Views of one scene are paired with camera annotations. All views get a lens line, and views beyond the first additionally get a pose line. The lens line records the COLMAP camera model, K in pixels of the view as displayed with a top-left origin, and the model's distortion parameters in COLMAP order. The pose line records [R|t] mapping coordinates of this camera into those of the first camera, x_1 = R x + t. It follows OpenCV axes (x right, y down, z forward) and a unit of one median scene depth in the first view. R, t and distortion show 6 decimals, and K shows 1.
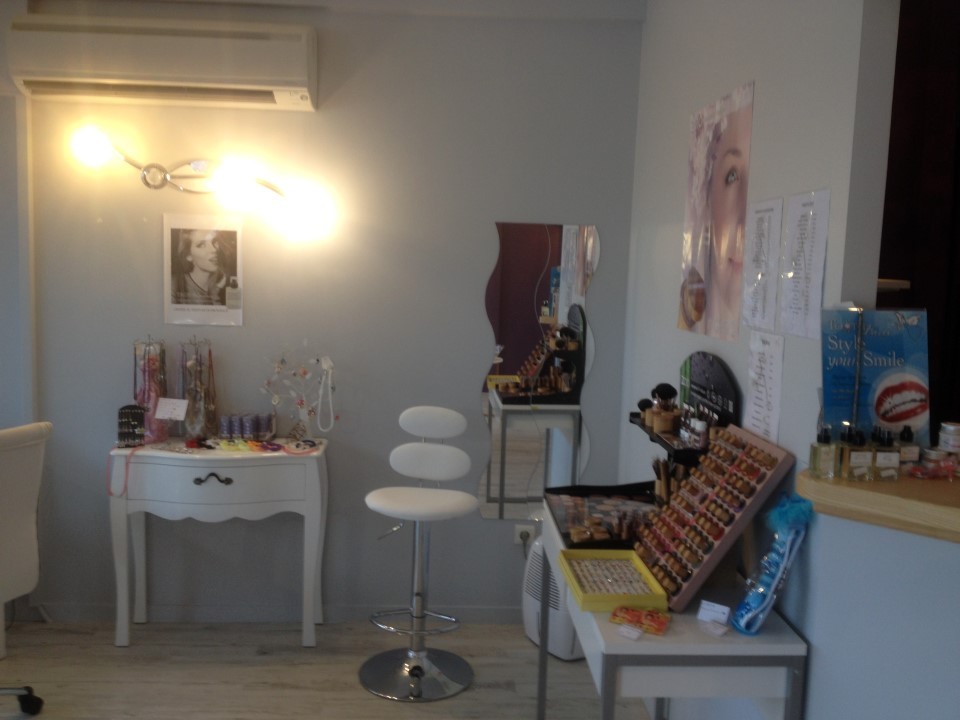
lens RADIAL K [[887.4, 0, 479.2], [0, 887.4, 359.5], [0, 0, 1]] dist [0.008027, 0.000000]
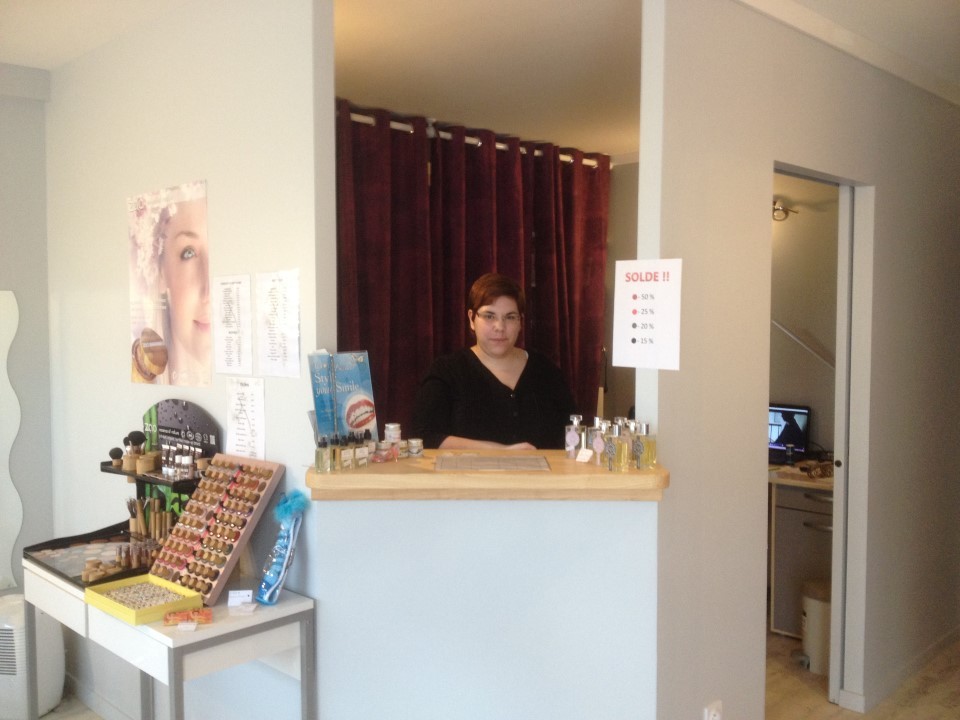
lens RADIAL K [[887.4, 0, 480.4], [0, 887.4, 359.9], [0, 0, 1]] dist [0.008027, 0.000000]
pose [[0.738206, -0.072648, 0.670652, -0.298273], [0.109647, 0.993885, -0.013029, -0.000548], [-0.665605, 0.083153, 0.741657, -0.195572]]
